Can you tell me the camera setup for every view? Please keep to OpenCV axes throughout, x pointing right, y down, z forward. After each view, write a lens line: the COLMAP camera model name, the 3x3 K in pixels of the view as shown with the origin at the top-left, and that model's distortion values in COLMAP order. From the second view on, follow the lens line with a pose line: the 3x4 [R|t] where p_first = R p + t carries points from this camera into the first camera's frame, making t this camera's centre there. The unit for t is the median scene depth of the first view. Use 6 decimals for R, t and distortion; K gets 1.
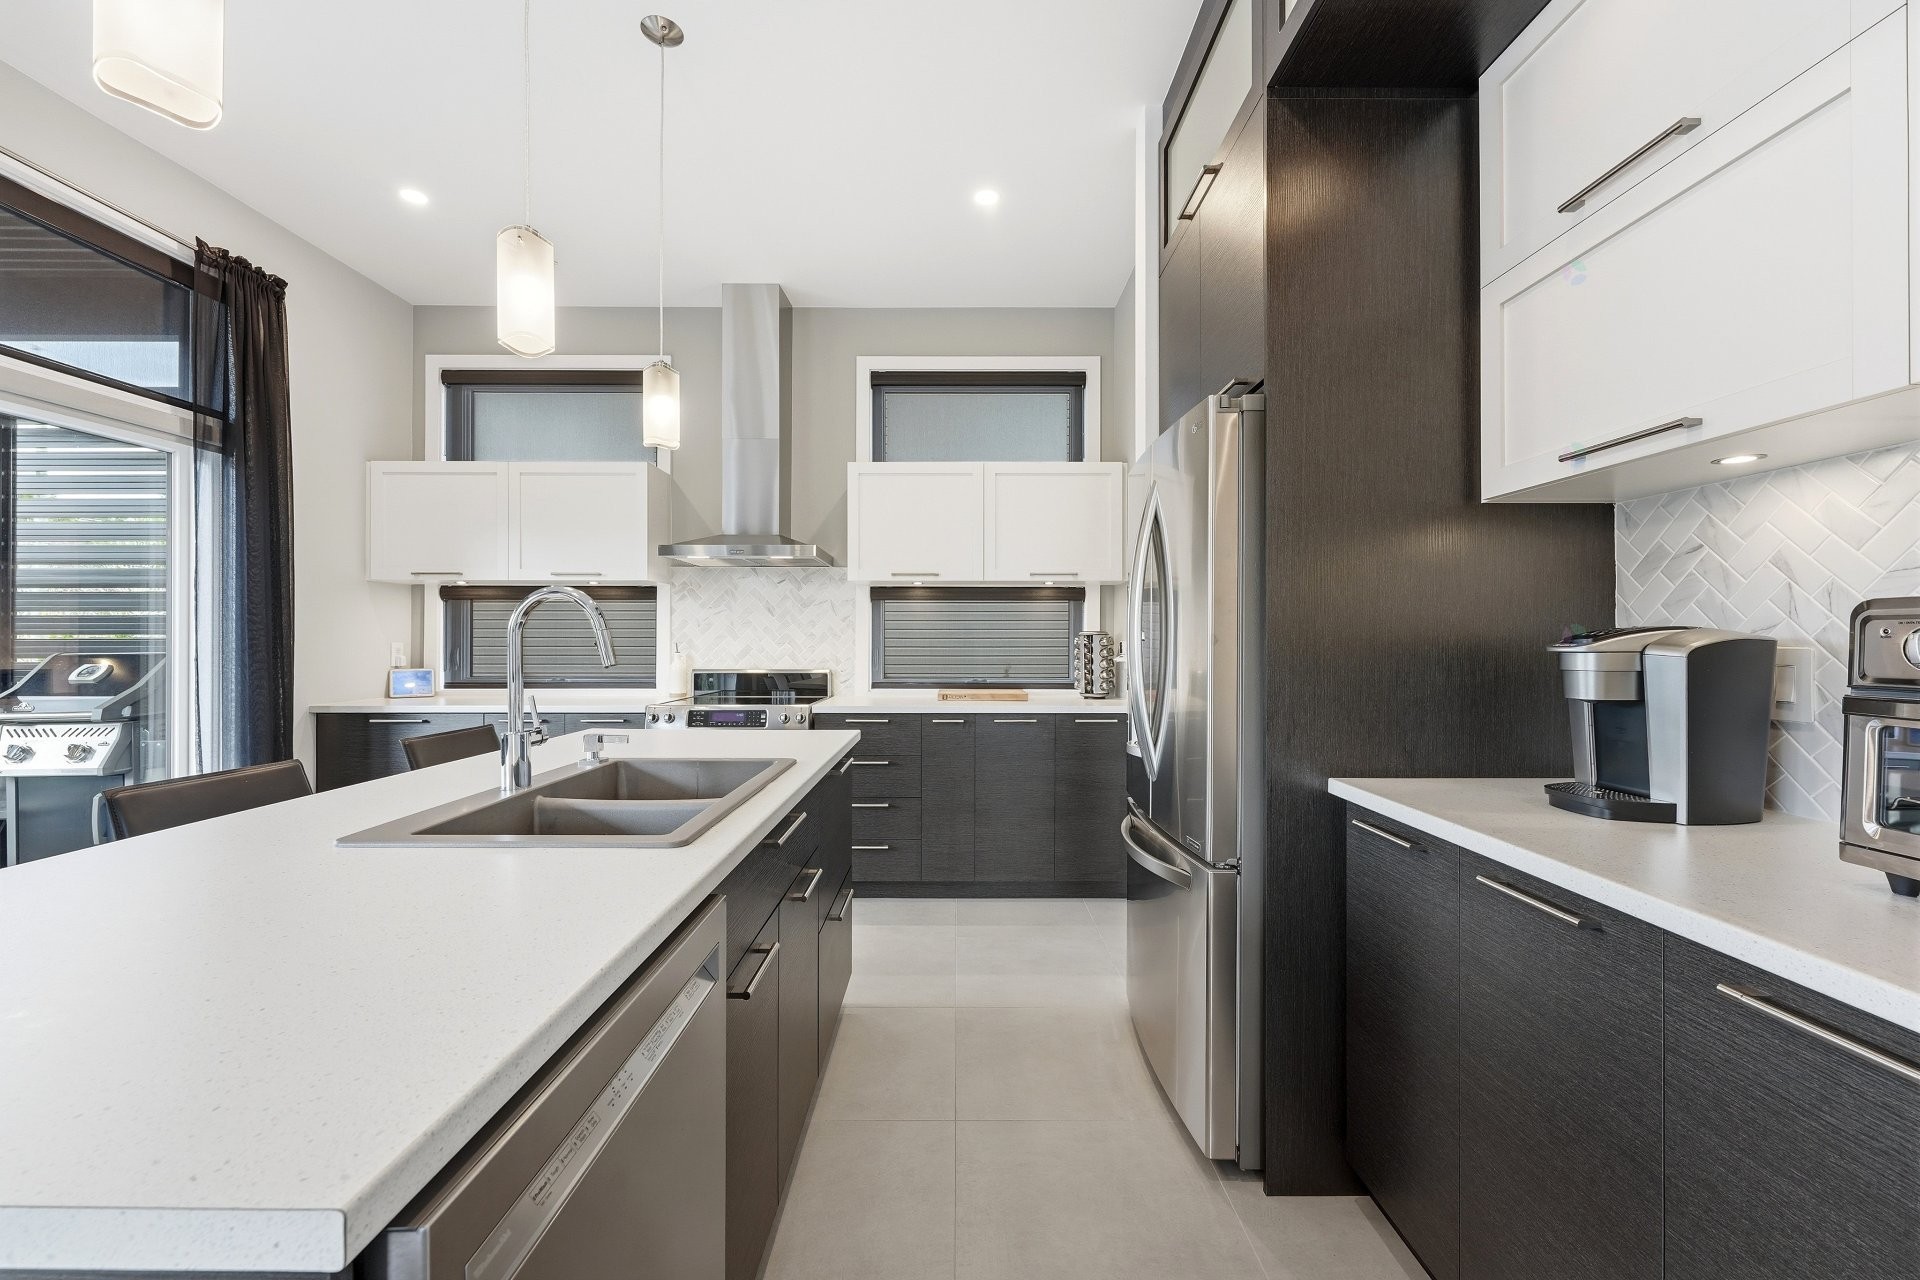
lens RADIAL K [[777.1, 0, 942.8], [0, 777.1, 637.1], [0, 0, 1]] dist [-0.002083, 0.000713]
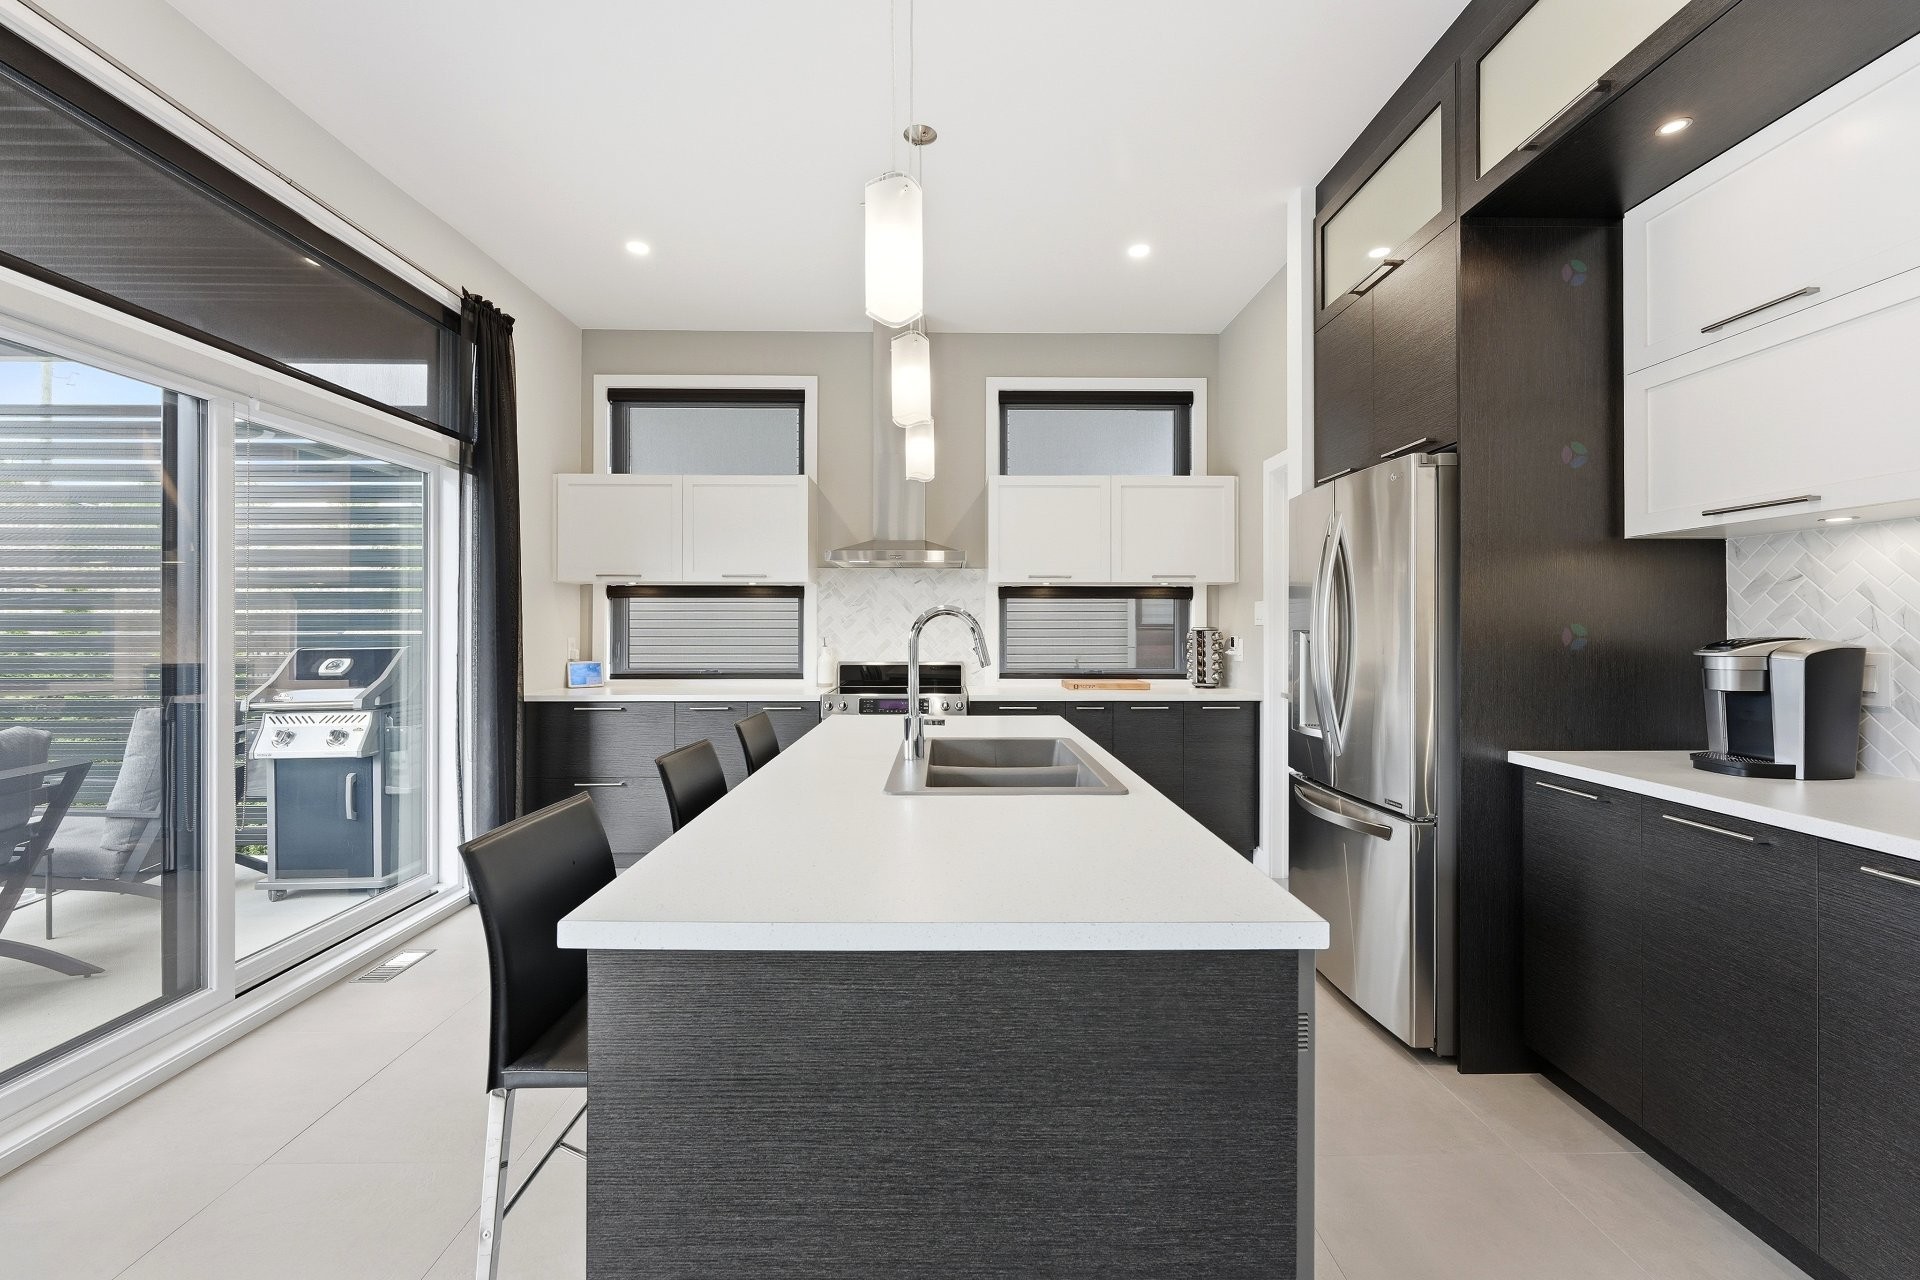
lens RADIAL K [[777.1, 0, 969.4], [0, 777.1, 623.9], [0, 0, 1]] dist [-0.002083, 0.000713]
pose [[0.999932, -0.000451, 0.011656, -0.226842], [0.000465, 0.999999, -0.001259, -0.015781], [-0.011655, 0.001264, 0.999931, -0.154610]]
